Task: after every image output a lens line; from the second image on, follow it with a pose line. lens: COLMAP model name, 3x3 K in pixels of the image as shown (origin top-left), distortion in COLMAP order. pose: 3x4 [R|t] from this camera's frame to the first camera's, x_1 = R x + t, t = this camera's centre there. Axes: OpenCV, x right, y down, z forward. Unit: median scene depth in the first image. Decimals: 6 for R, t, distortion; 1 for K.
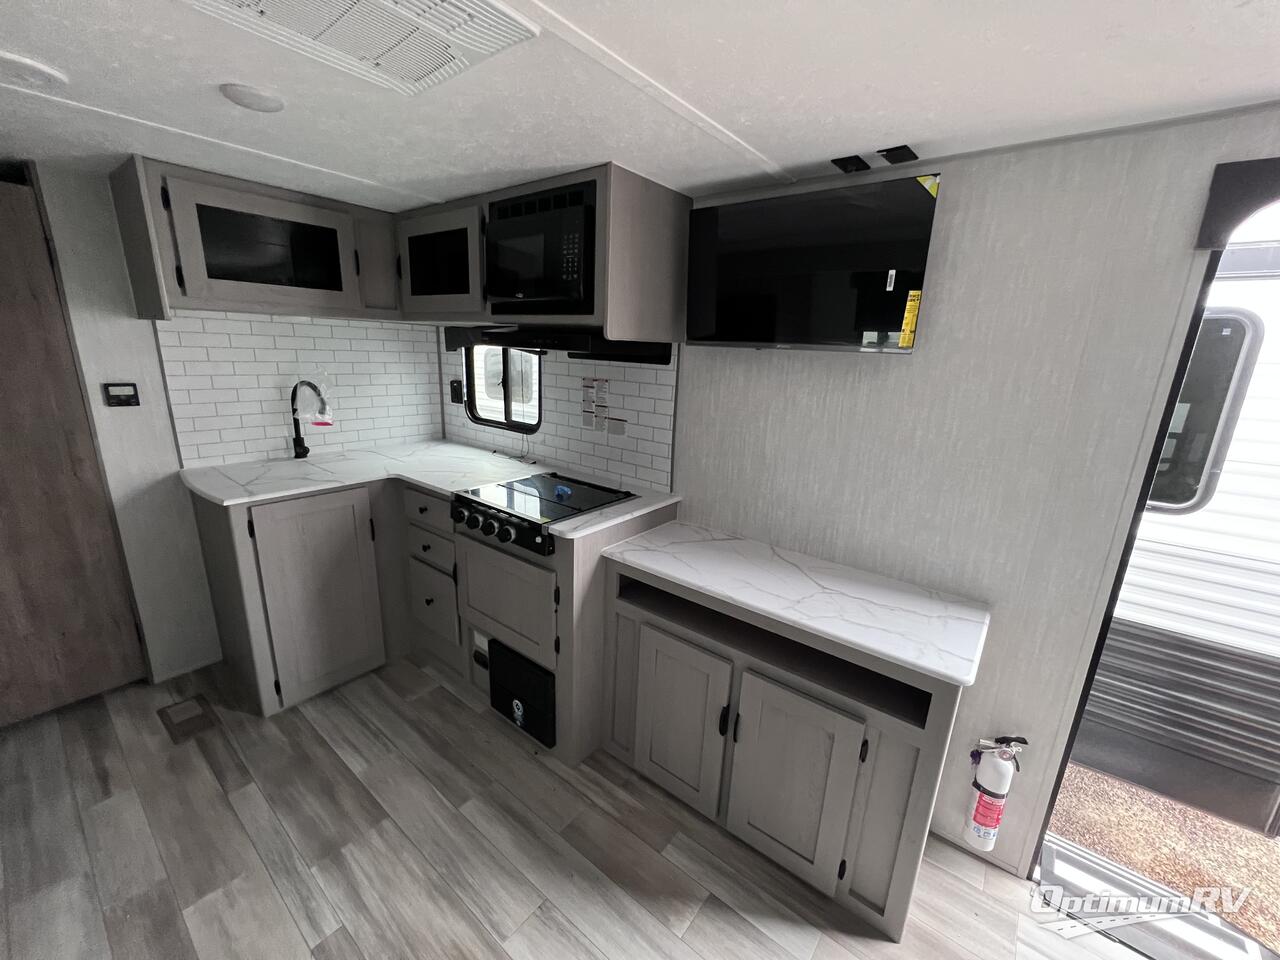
lens RADIAL K [[509.6, 0, 638.0], [0, 509.6, 483.6], [0, 0, 1]] dist [-0.003056, 0.000333]
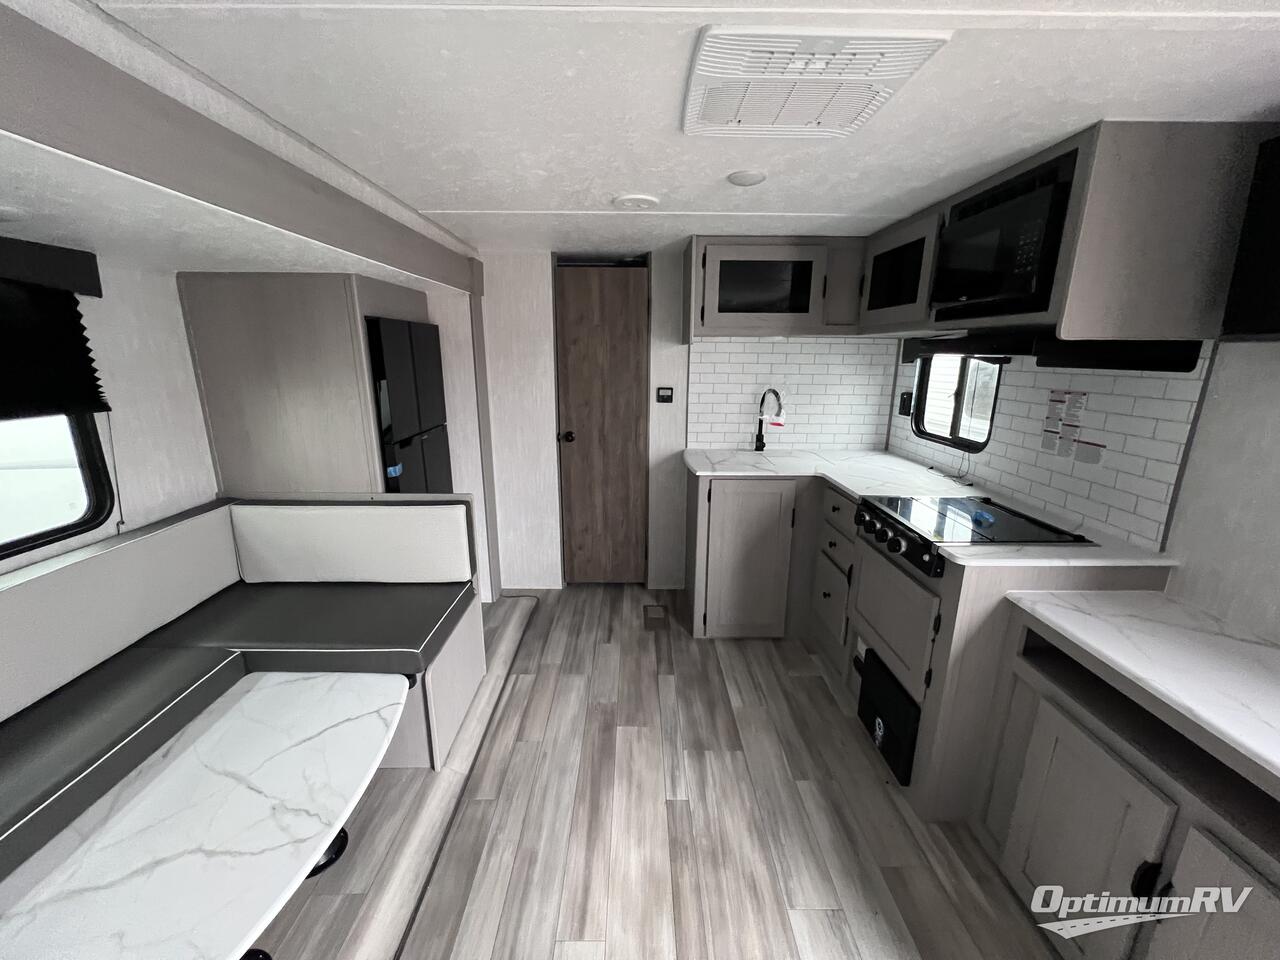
lens RADIAL K [[509.6, 0, 642.6], [0, 509.6, 484.8], [0, 0, 1]] dist [-0.003056, 0.000333]
pose [[0.630176, 0.157167, -0.760379, 0.153932], [-0.180965, 0.982060, 0.053010, 0.021688], [0.755069, 0.104196, 0.647313, -0.010921]]
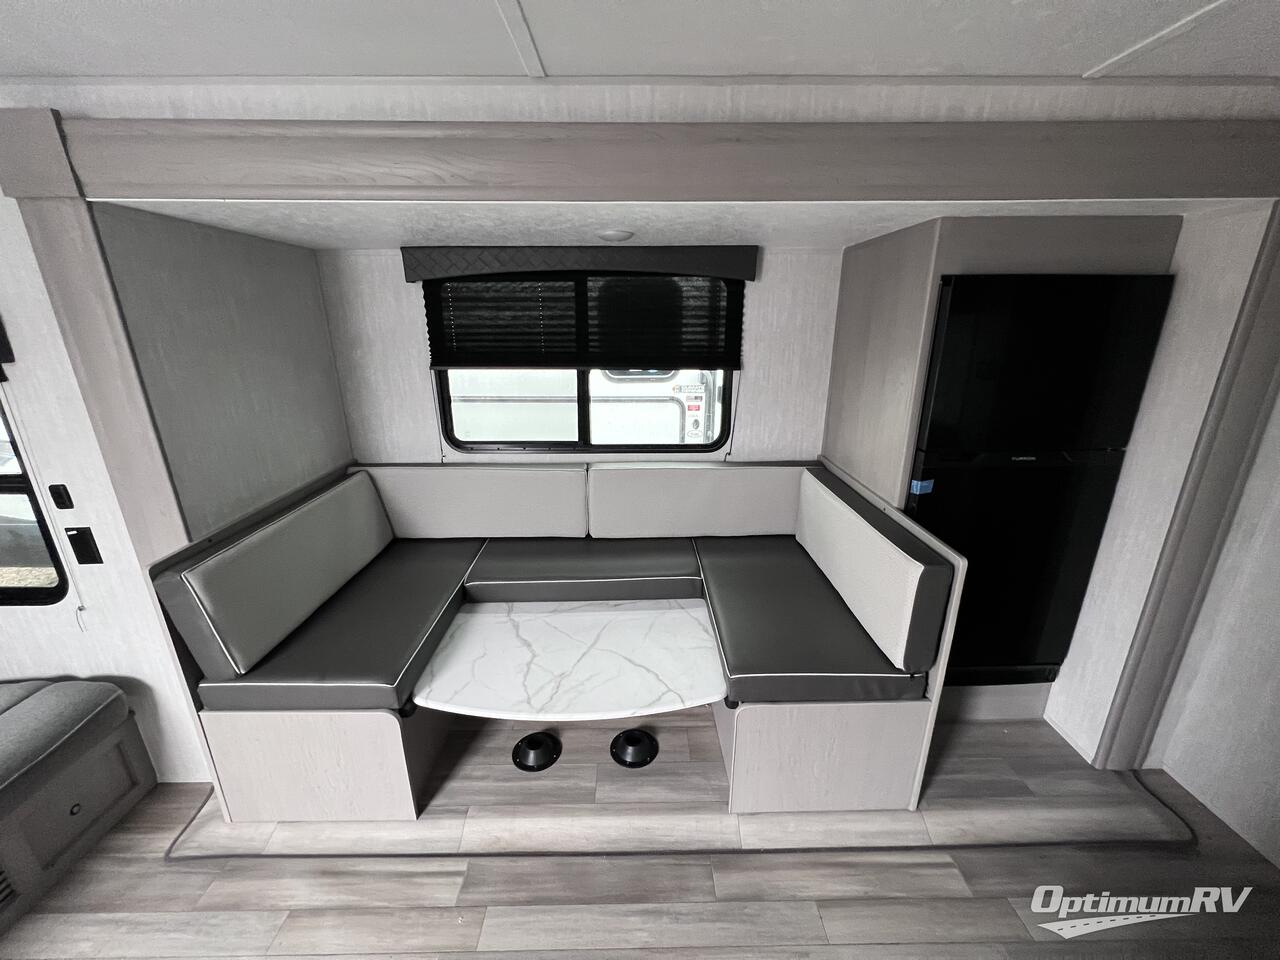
lens RADIAL K [[509.6, 0, 634.4], [0, 509.6, 483.5], [0, 0, 1]] dist [-0.003056, 0.000333]
pose [[-0.775331, 0.157375, -0.611633, -0.195784], [-0.190757, 0.864868, 0.464344, -0.164535], [0.602058, 0.476694, -0.640538, 0.584469]]
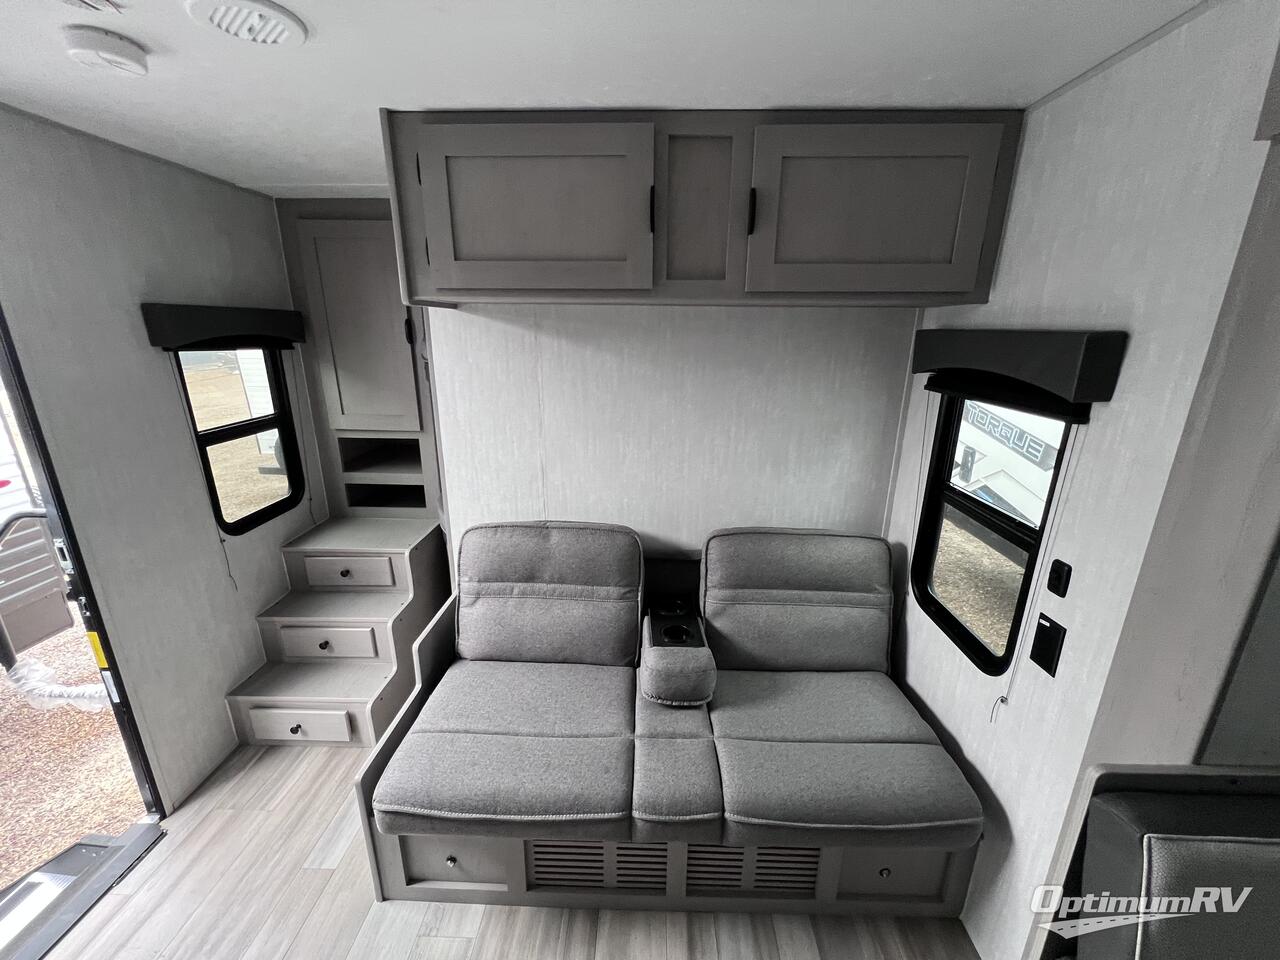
lens RADIAL K [[509.6, 0, 645.8], [0, 509.6, 480.7], [0, 0, 1]] dist [-0.003056, 0.000333]
pose [[-0.609681, -0.269296, 0.745498, -0.100846], [0.171823, 0.873254, 0.455966, -0.059919], [-0.773799, 0.406088, -0.486135, 0.161919]]
